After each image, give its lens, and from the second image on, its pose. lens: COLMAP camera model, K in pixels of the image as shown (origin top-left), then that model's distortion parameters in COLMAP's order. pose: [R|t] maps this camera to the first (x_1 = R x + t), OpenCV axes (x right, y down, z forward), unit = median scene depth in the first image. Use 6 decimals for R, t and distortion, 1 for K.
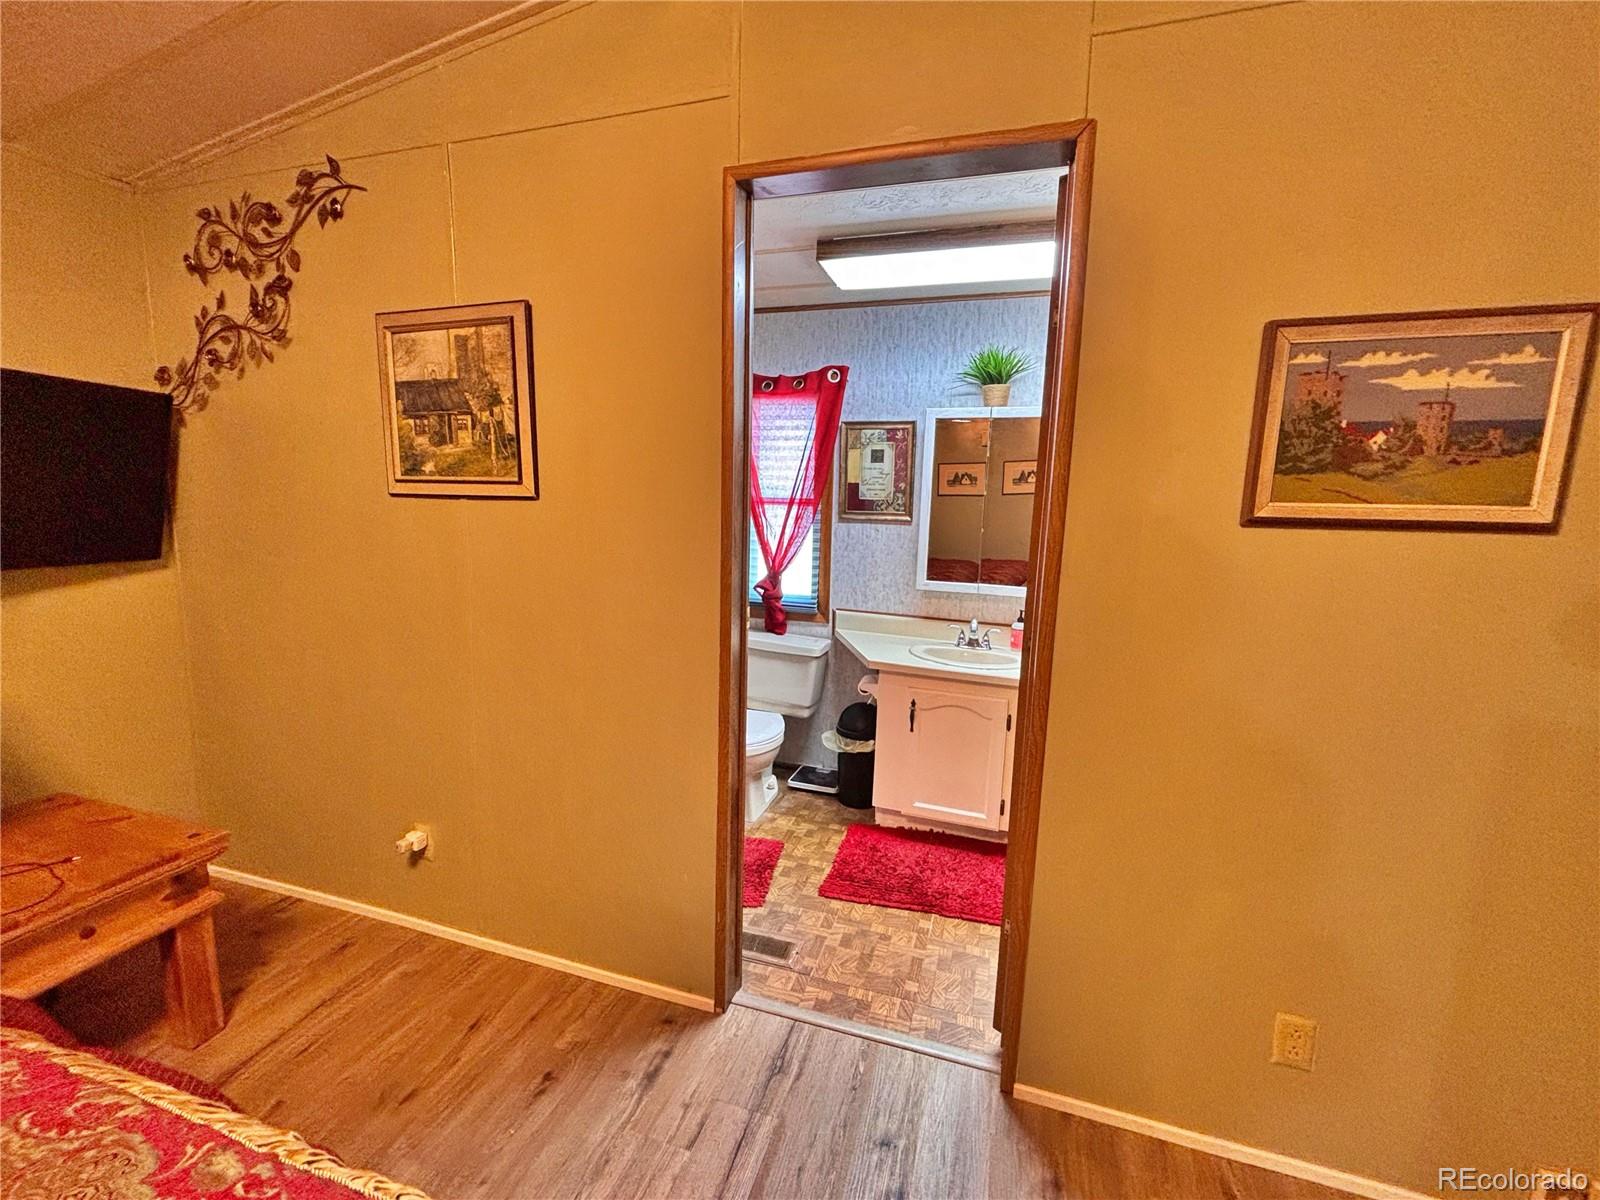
lens RADIAL K [[644.2, 0, 802.4], [0, 644.2, 595.9], [0, 0, 1]] dist [-0.002043, -0.000246]
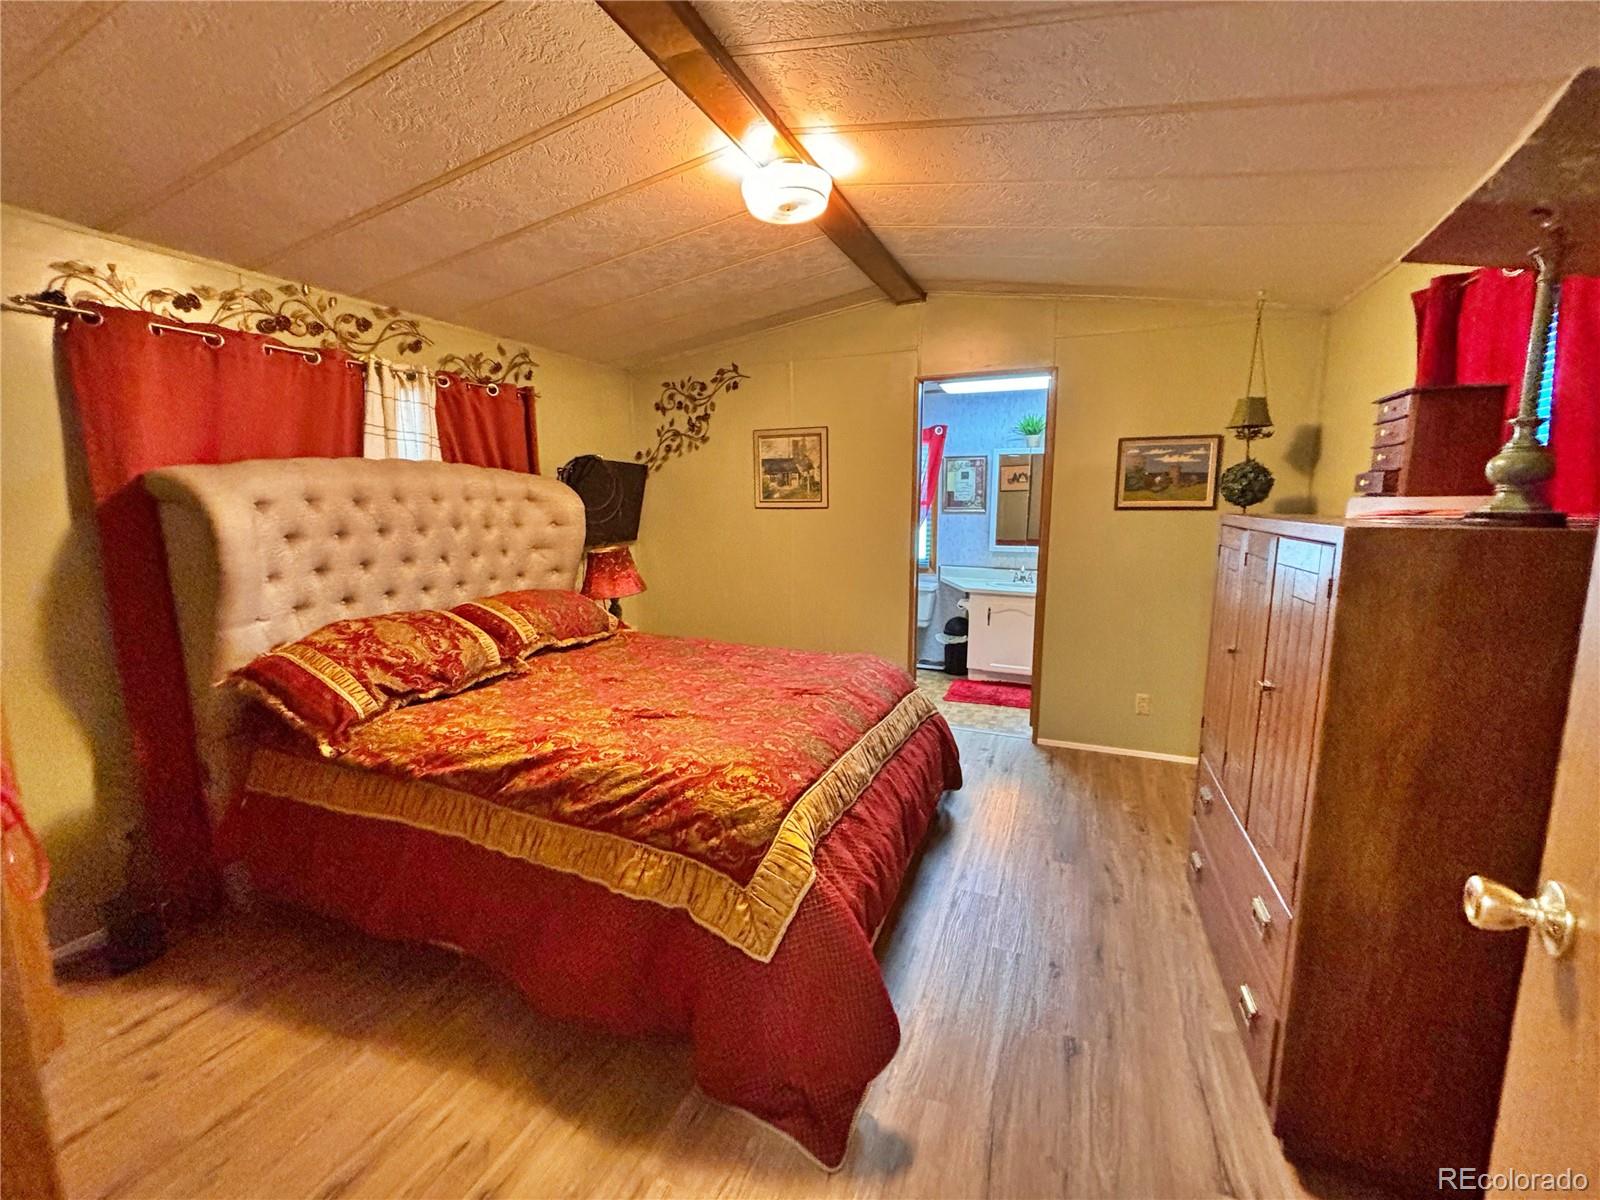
lens RADIAL K [[661.2, 0, 803.3], [0, 661.2, 599.4], [0, 0, 1]] dist [0.021833, -0.000343]
pose [[0.996381, -0.018239, -0.083024, -0.178656], [0.019034, 0.999780, 0.008799, 0.095174], [0.082845, -0.010347, 0.996509, -0.838148]]
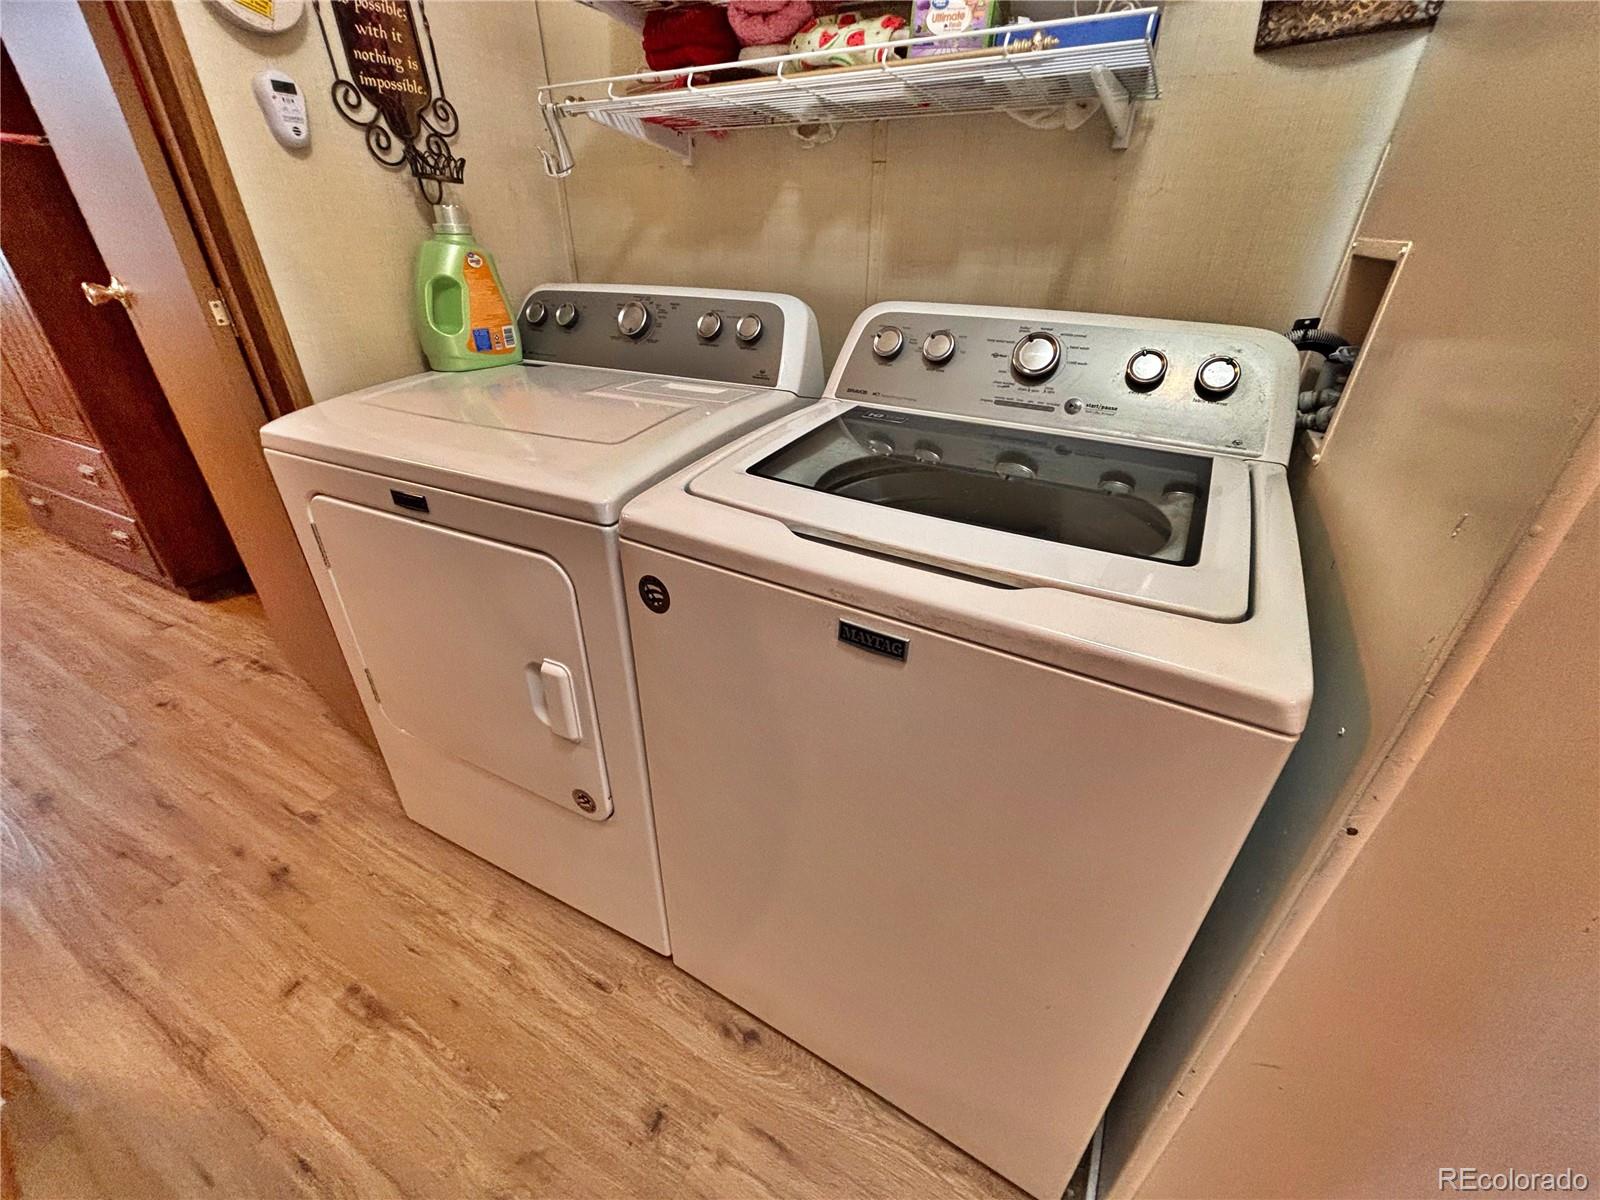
lens RADIAL K [[652.7, 0, 801.4], [0, 652.7, 594.9], [0, 0, 1]] dist [-0.004092, 0.003593]
pose [[0.179282, -0.505897, 0.843757, -0.395317], [0.133974, 0.862218, 0.488499, 0.218076], [-0.974633, 0.025463, 0.222357, -1.193658]]
